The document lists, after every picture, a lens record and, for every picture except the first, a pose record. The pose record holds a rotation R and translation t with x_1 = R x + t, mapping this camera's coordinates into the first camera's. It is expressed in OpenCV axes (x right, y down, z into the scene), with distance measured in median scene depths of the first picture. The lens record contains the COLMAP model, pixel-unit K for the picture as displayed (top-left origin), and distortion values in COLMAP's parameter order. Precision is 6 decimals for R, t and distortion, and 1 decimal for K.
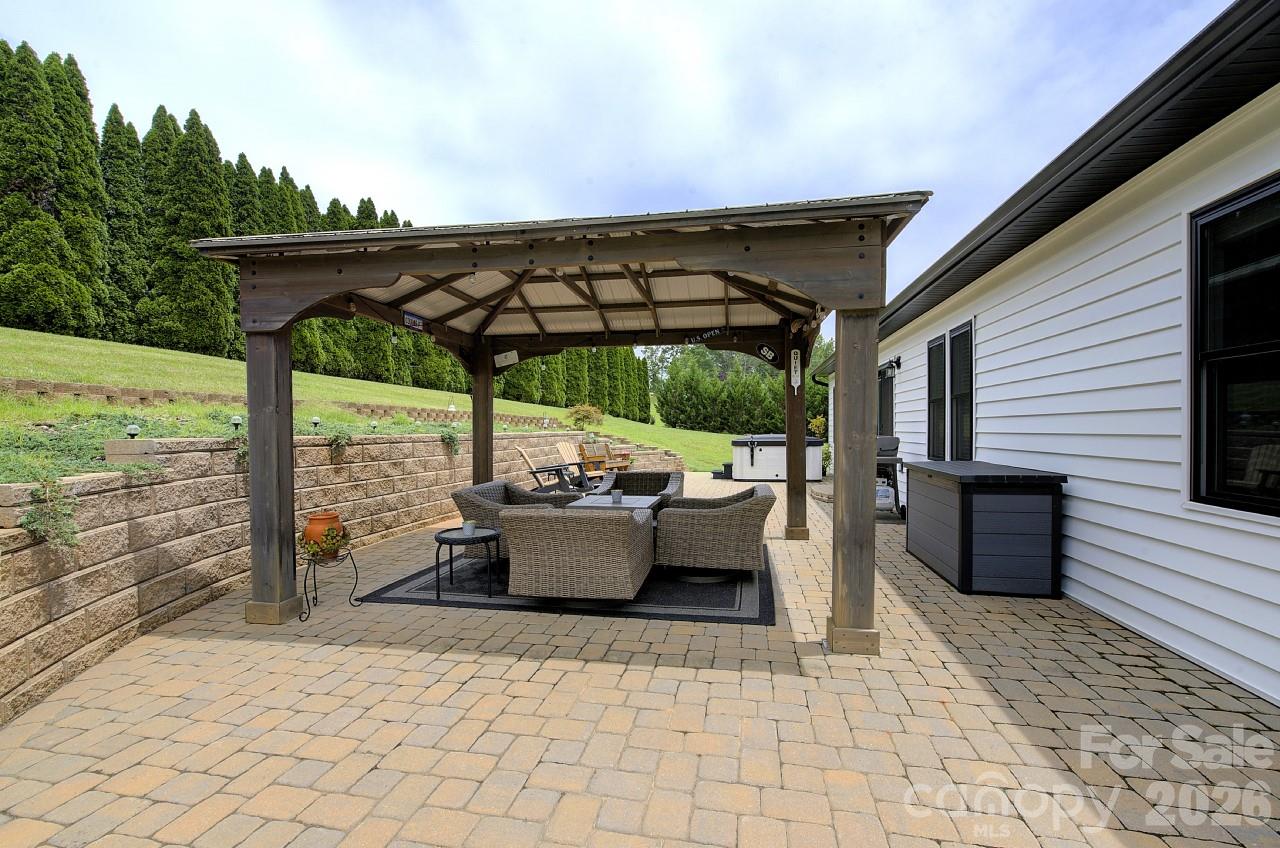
lens RADIAL K [[546.6, 0, 643.5], [0, 546.6, 431.7], [0, 0, 1]] dist [0.000920, 0.001428]
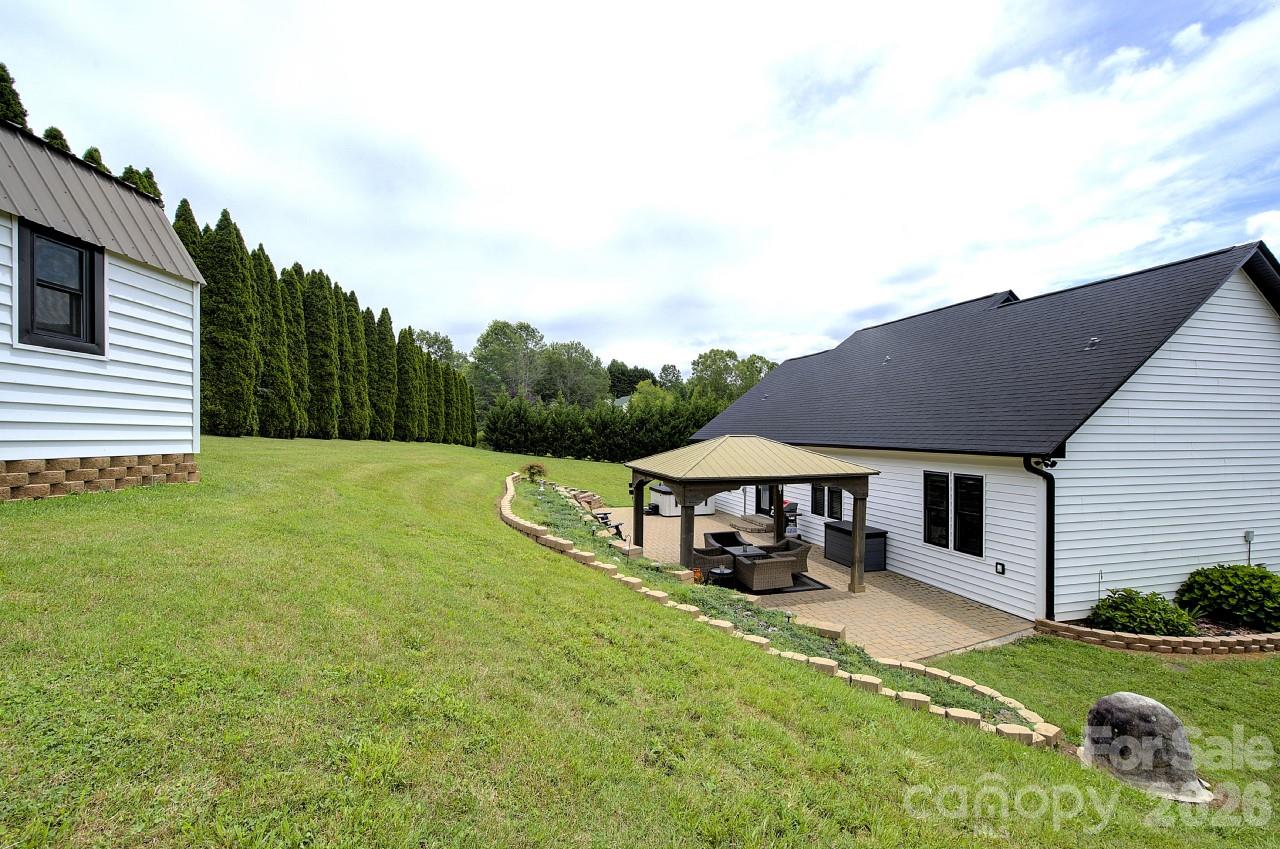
lens RADIAL K [[549.6, 0, 645.2], [0, 549.6, 434.0], [0, 0, 1]] dist [0.000984, 0.000985]
pose [[0.896829, 0.001125, 0.442377, -0.563537], [-0.001852, 0.999998, 0.001212, -0.144192], [-0.442374, -0.001907, 0.896828, -0.366722]]
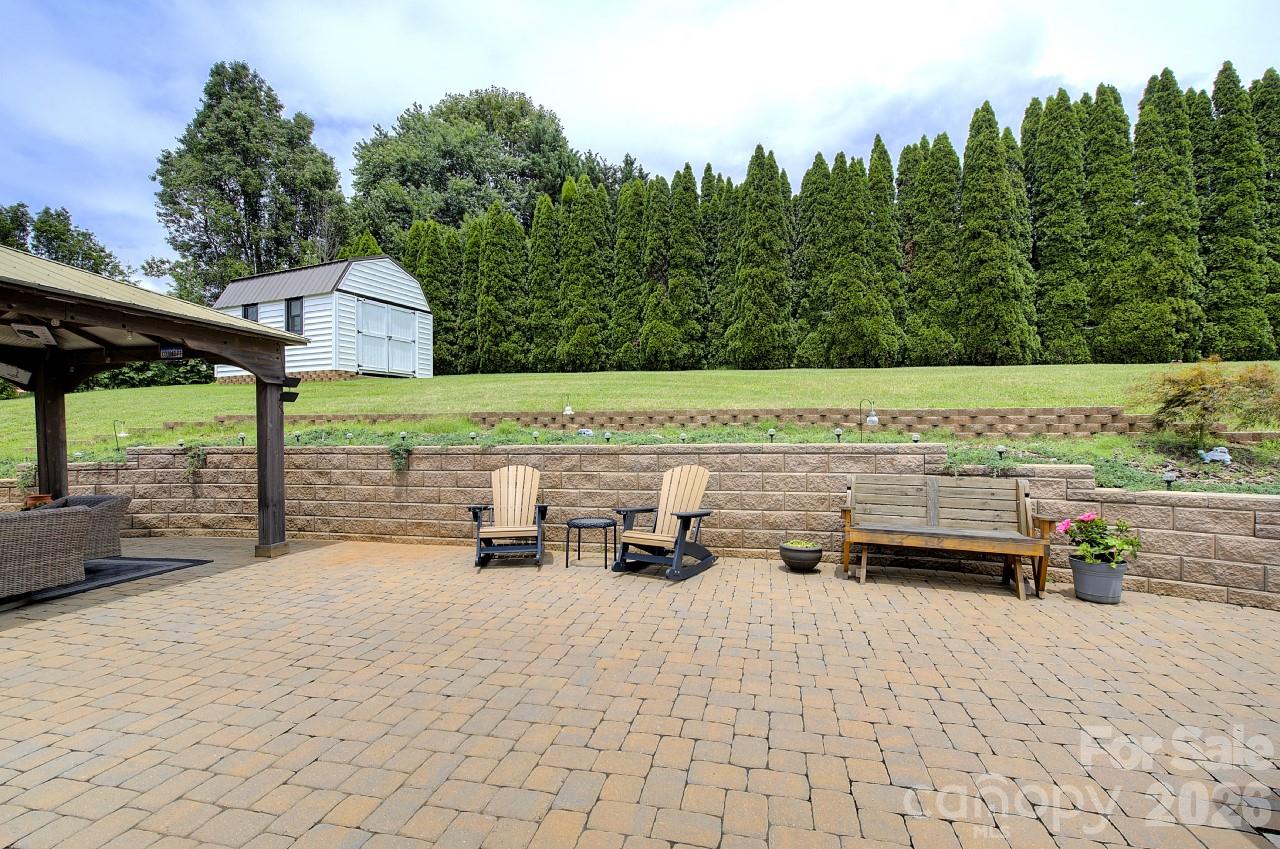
lens RADIAL K [[546.6, 0, 643.5], [0, 546.6, 432.2], [0, 0, 1]] dist [0.000920, 0.001428]
pose [[-0.023901, 0.002652, -0.999711, 0.297593], [0.002452, 0.999994, 0.002594, -0.011551], [0.999711, -0.002390, -0.023908, 0.816530]]
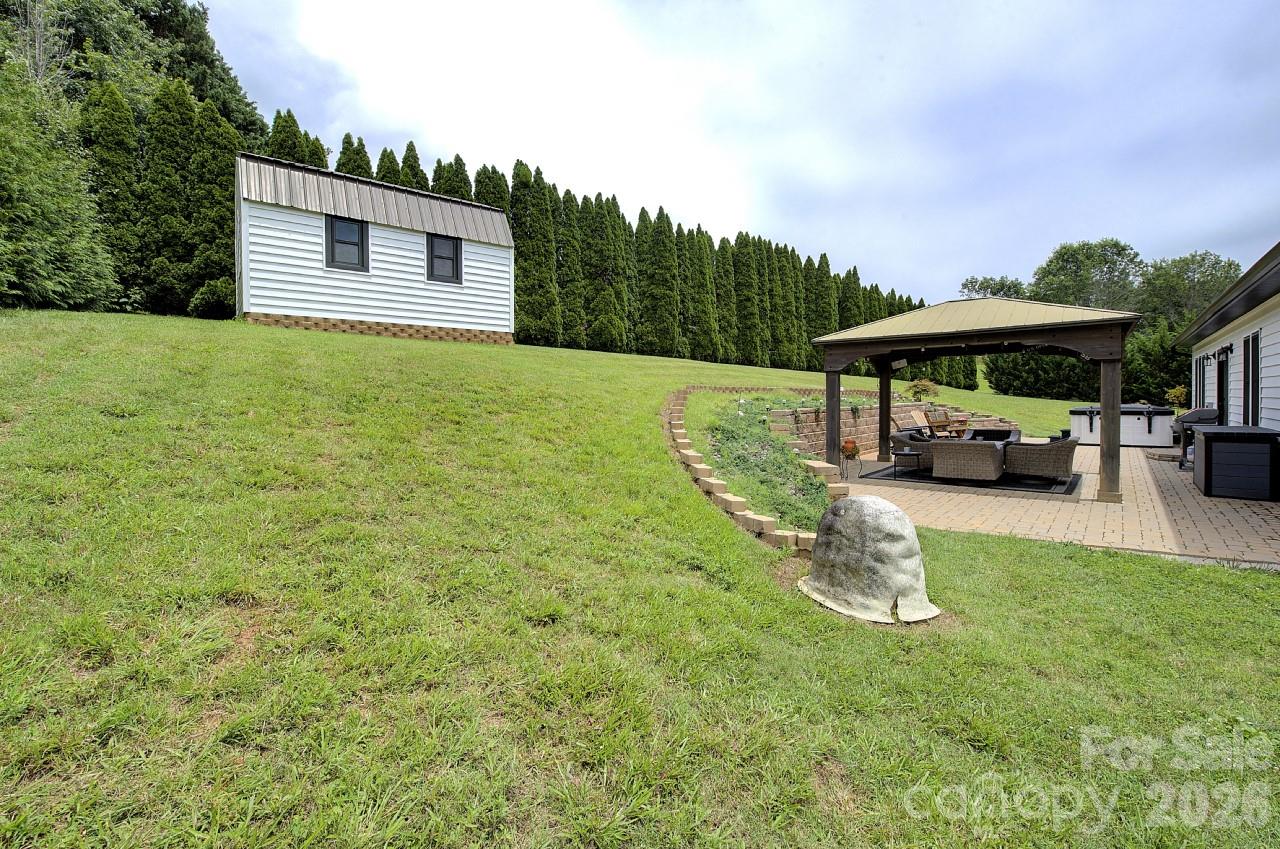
lens RADIAL K [[558.2, 0, 641.1], [0, 558.2, 412.6], [0, 0, 1]] dist [0.001562, 0.000549]
pose [[0.868440, 0.007257, -0.495740, -0.041817], [0.005940, 0.999669, 0.025040, -0.014128], [0.495758, -0.024690, 0.868110, -0.499277]]
